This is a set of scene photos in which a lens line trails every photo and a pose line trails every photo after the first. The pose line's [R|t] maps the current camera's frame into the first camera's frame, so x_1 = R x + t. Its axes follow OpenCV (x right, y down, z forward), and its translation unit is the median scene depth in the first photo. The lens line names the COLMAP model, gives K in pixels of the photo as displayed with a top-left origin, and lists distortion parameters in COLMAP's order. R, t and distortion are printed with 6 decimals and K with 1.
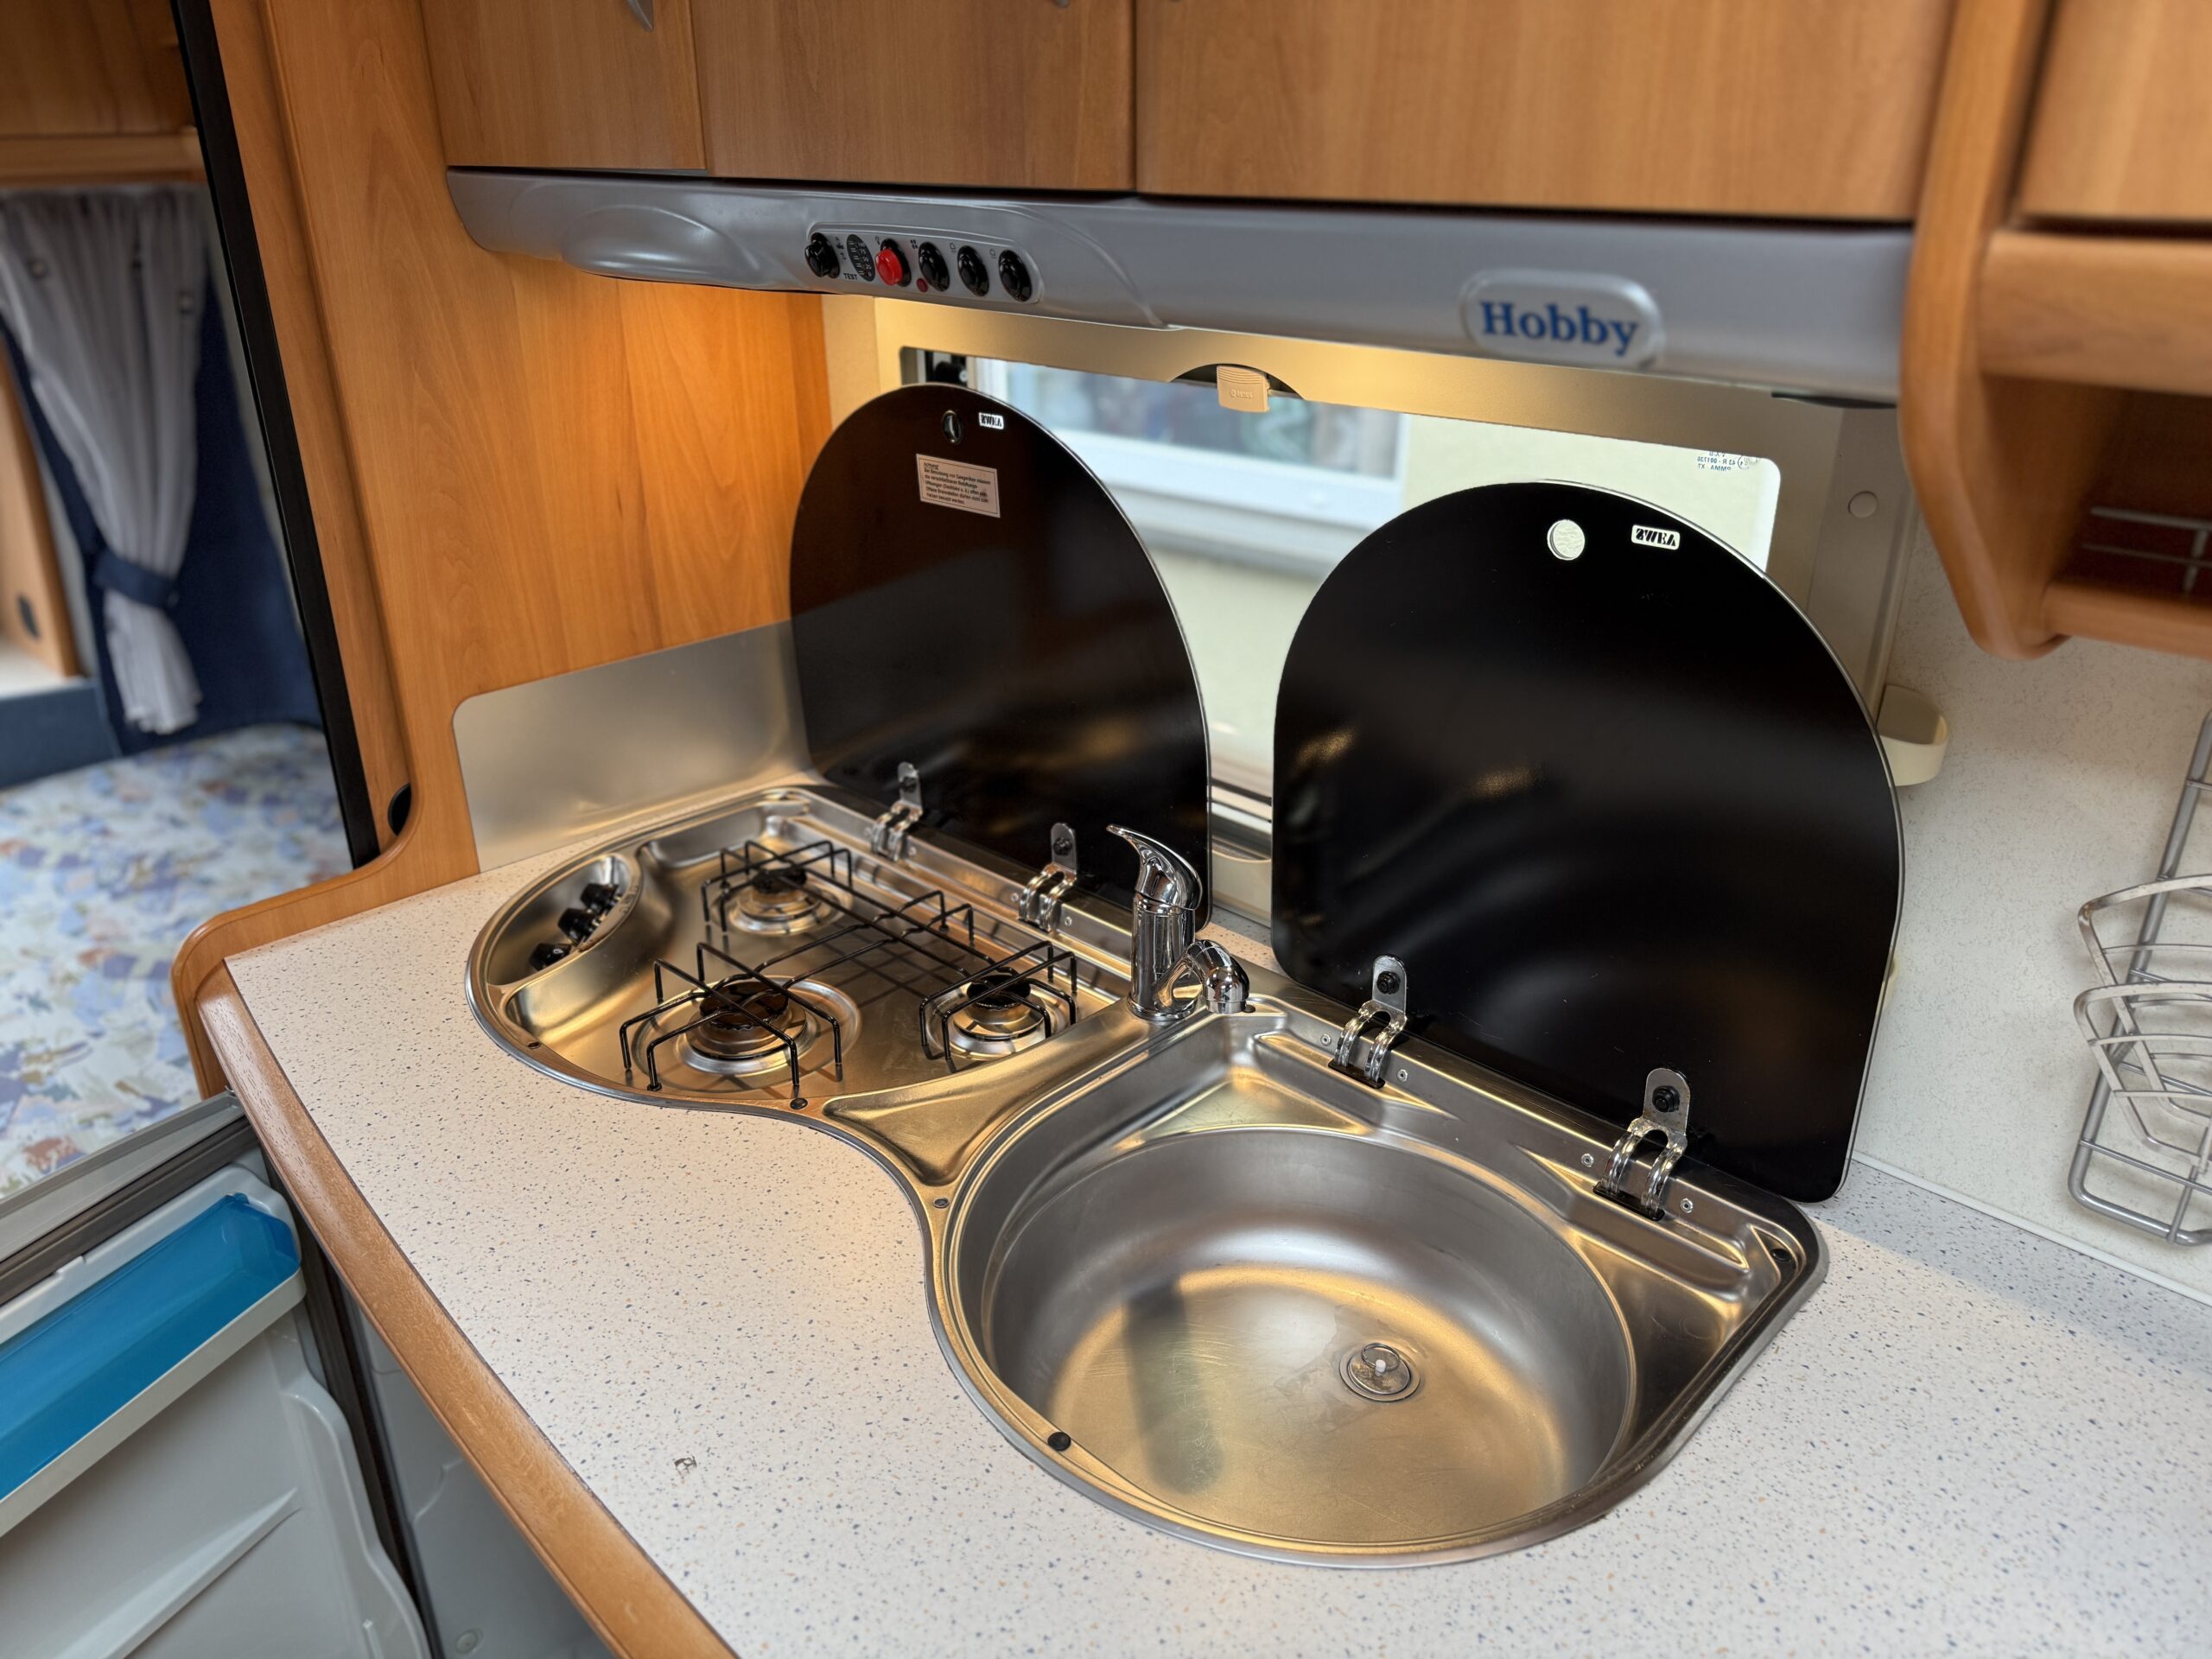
lens RADIAL K [[1553.3, 0, 1102.7], [0, 1553.3, 830.9], [0, 0, 1]] dist [0.063131, -0.092313]
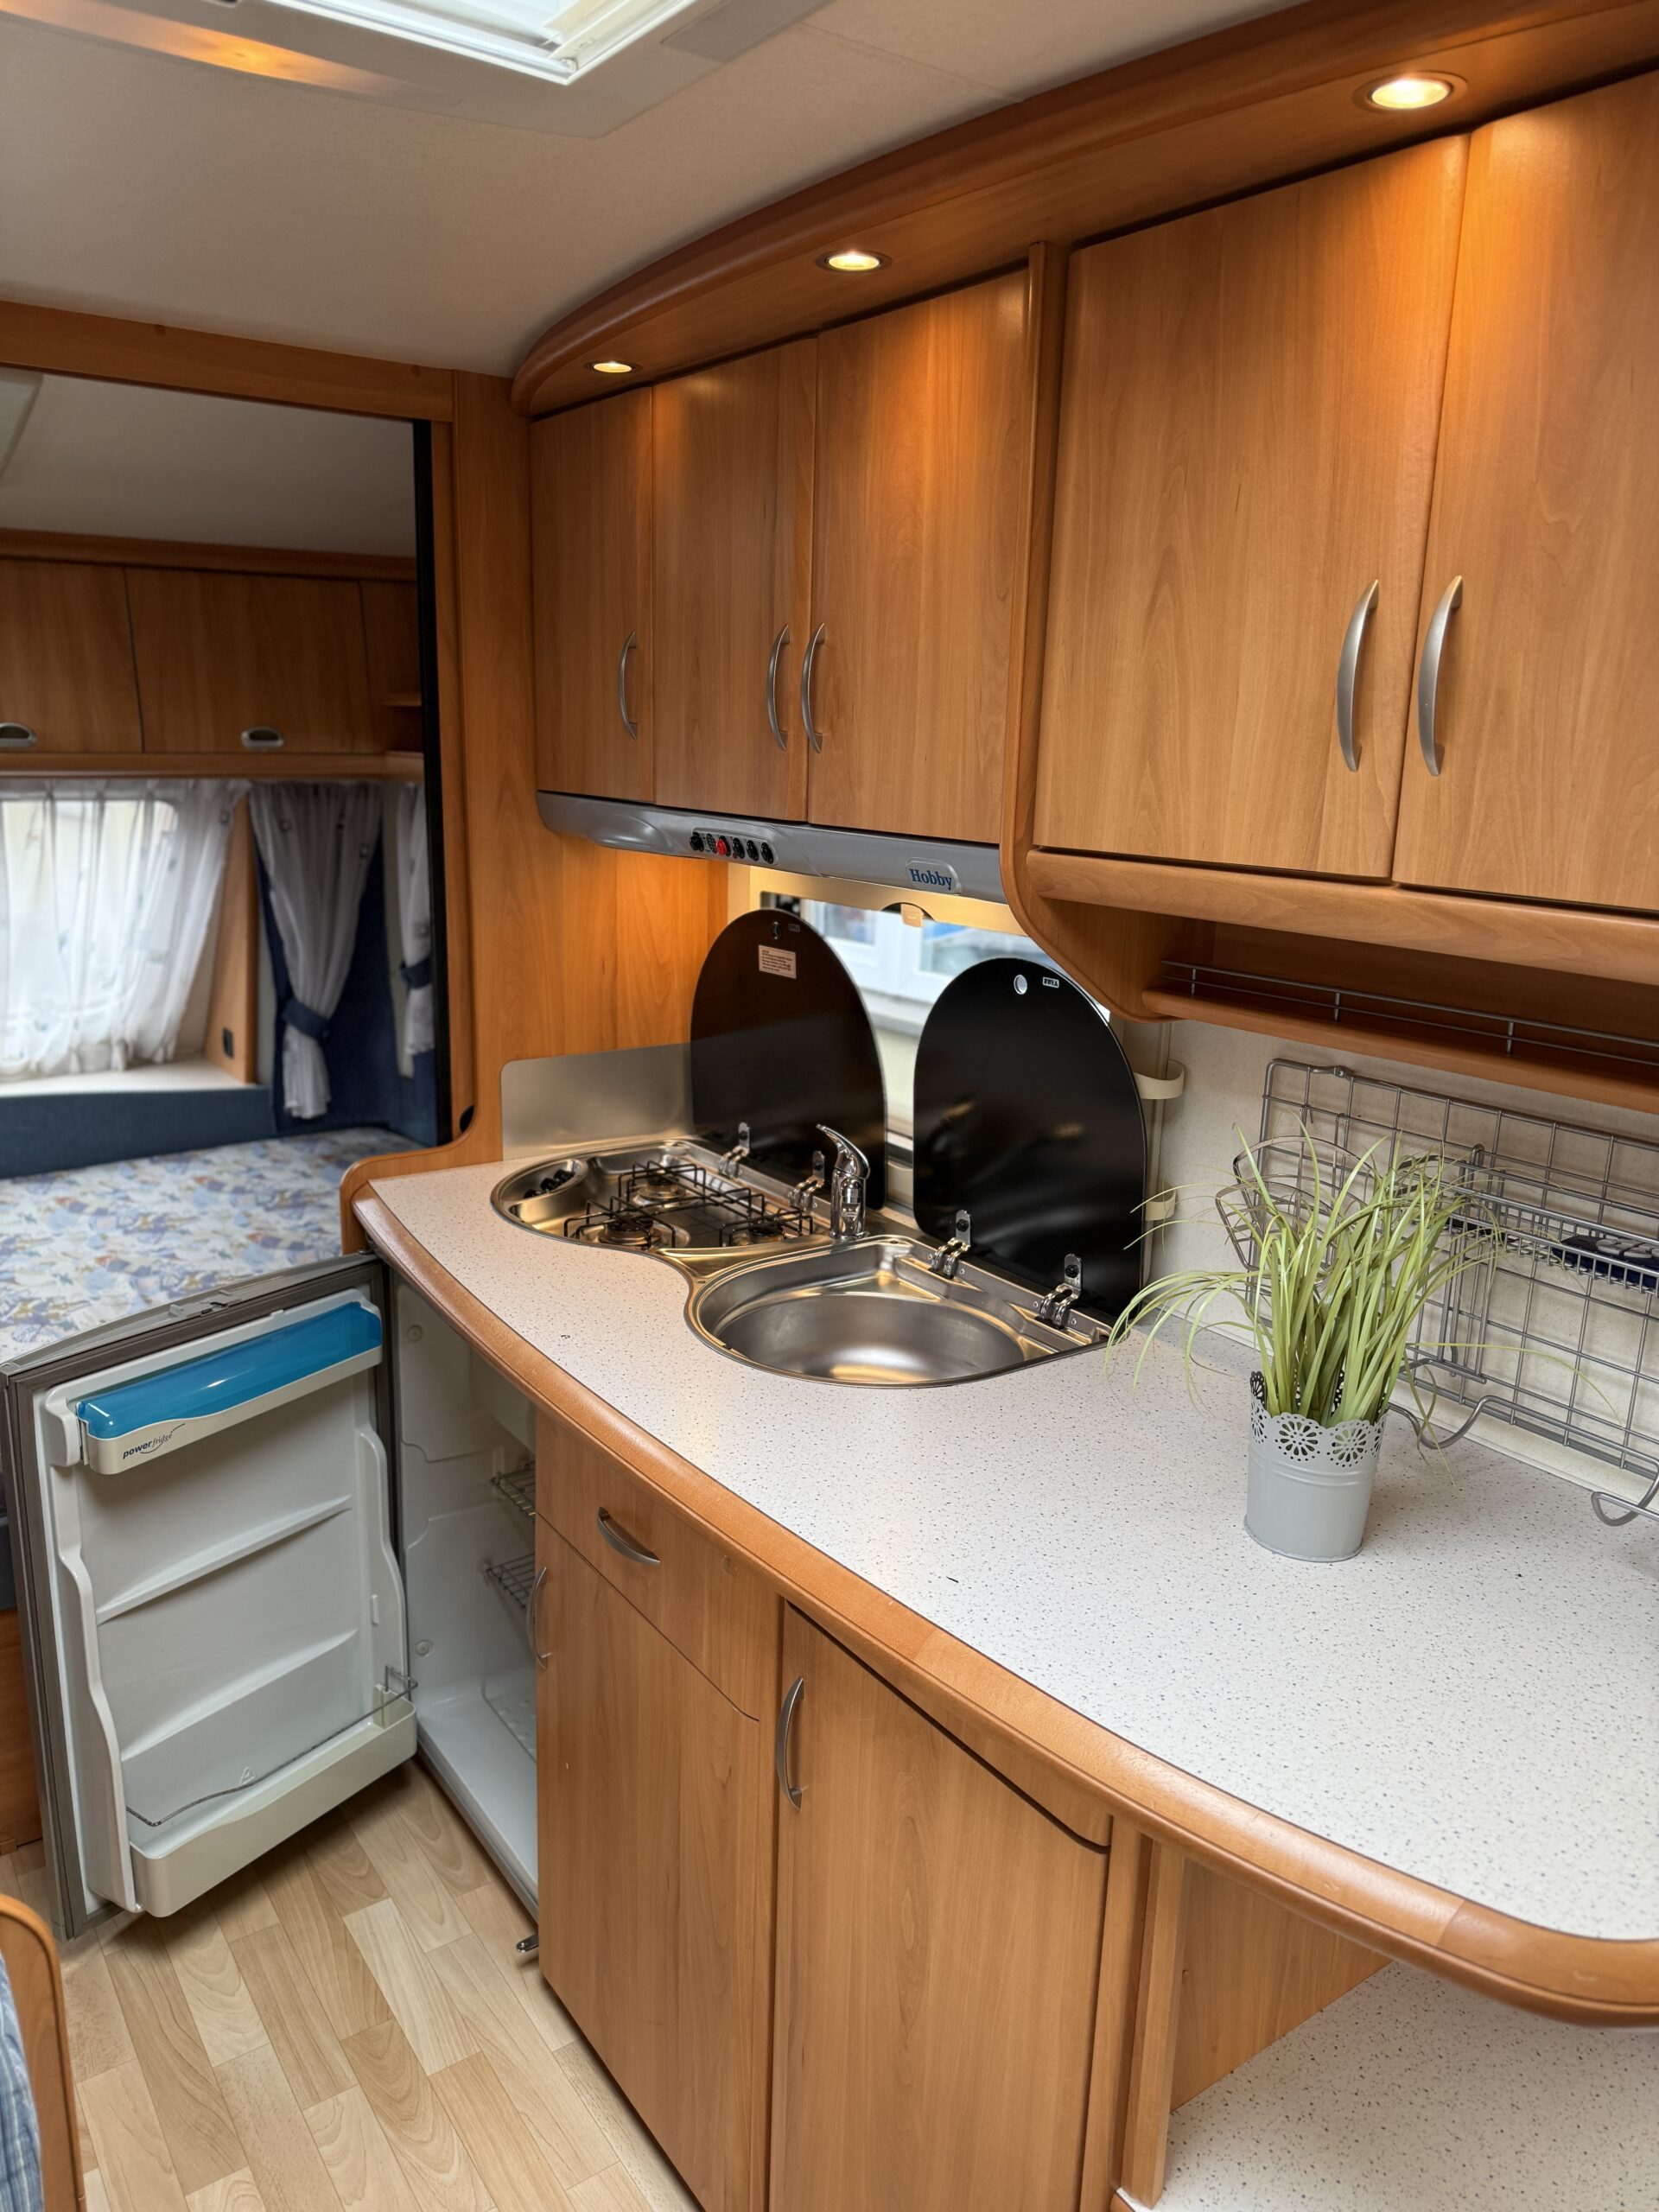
lens RADIAL K [[1553.3, 0, 843.1], [0, 1553.3, 1103.8], [0, 0, 1]] dist [0.063131, -0.092313]
pose [[0.984918, 0.071341, -0.157628, 0.286426], [-0.099631, 0.978684, -0.179588, 0.266508], [0.141456, 0.192584, 0.971031, -0.746455]]
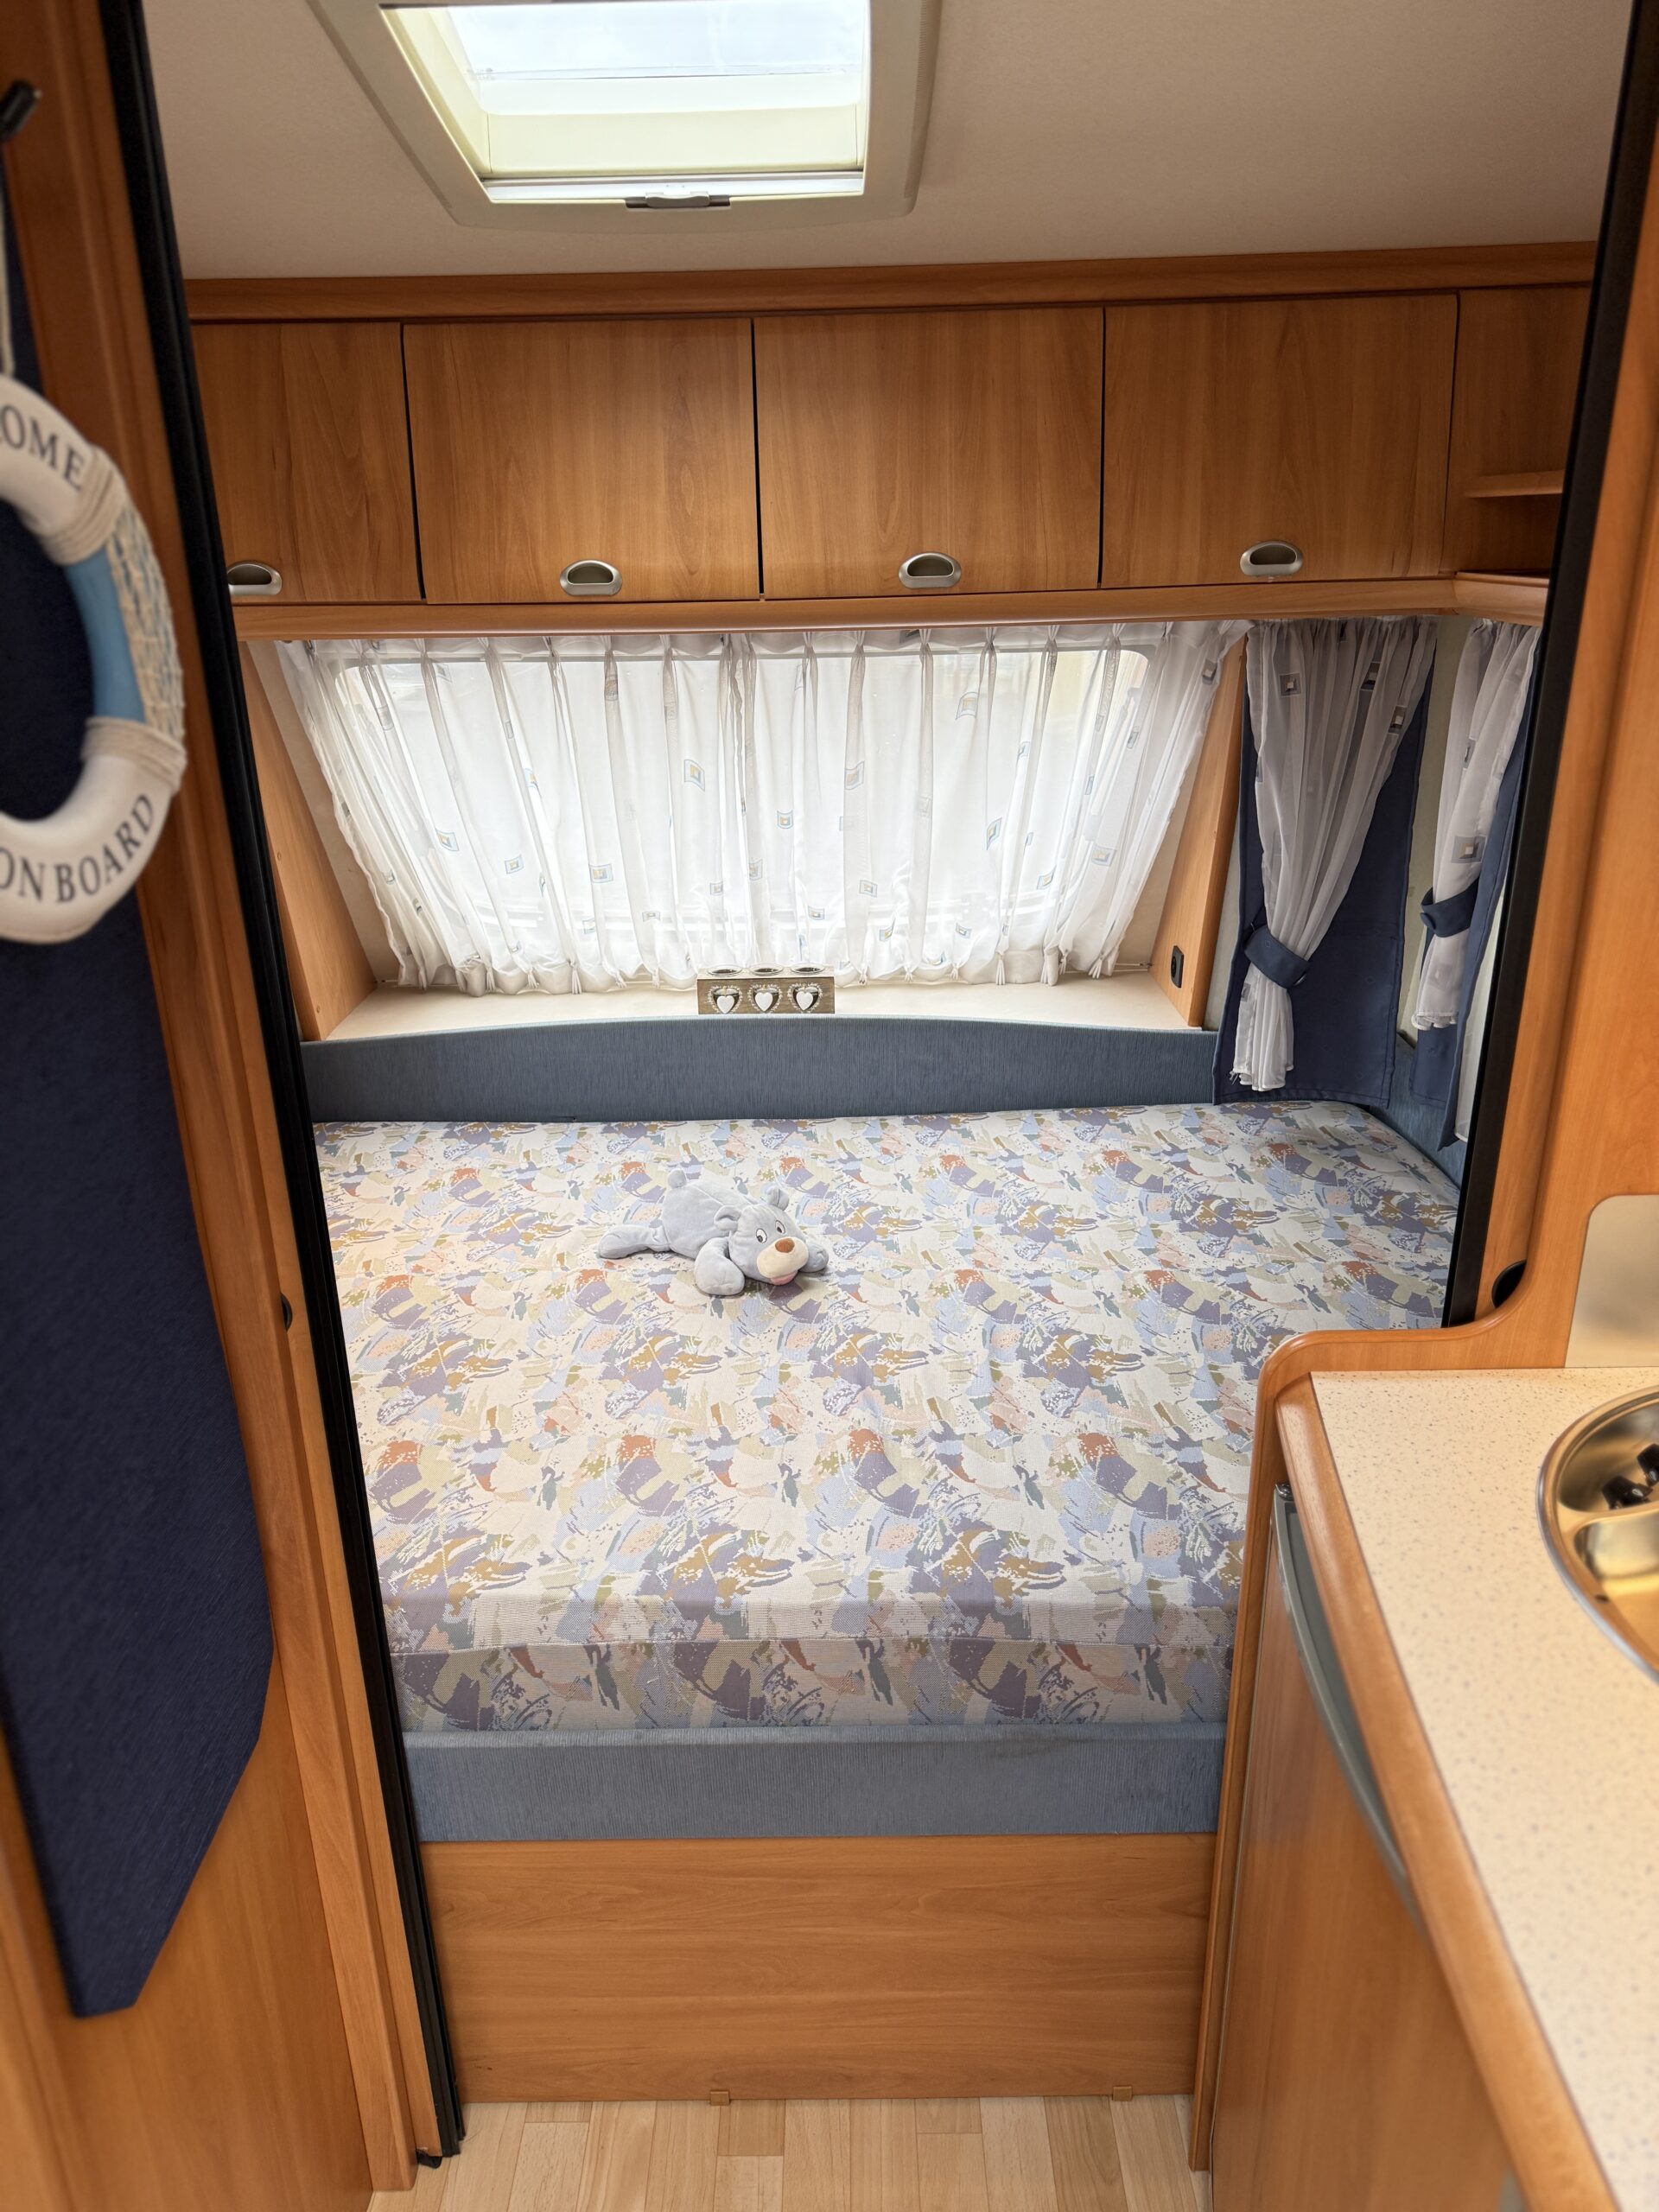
lens RADIAL K [[1553.3, 0, 820.1], [0, 1553.3, 1106.0], [0, 0, 1]] dist [0.063131, -0.092313]
pose [[0.693784, 0.247974, -0.676145, -0.111717], [-0.282889, 0.957224, 0.060790, -0.061449], [0.662297, 0.149099, 0.734256, -0.035503]]
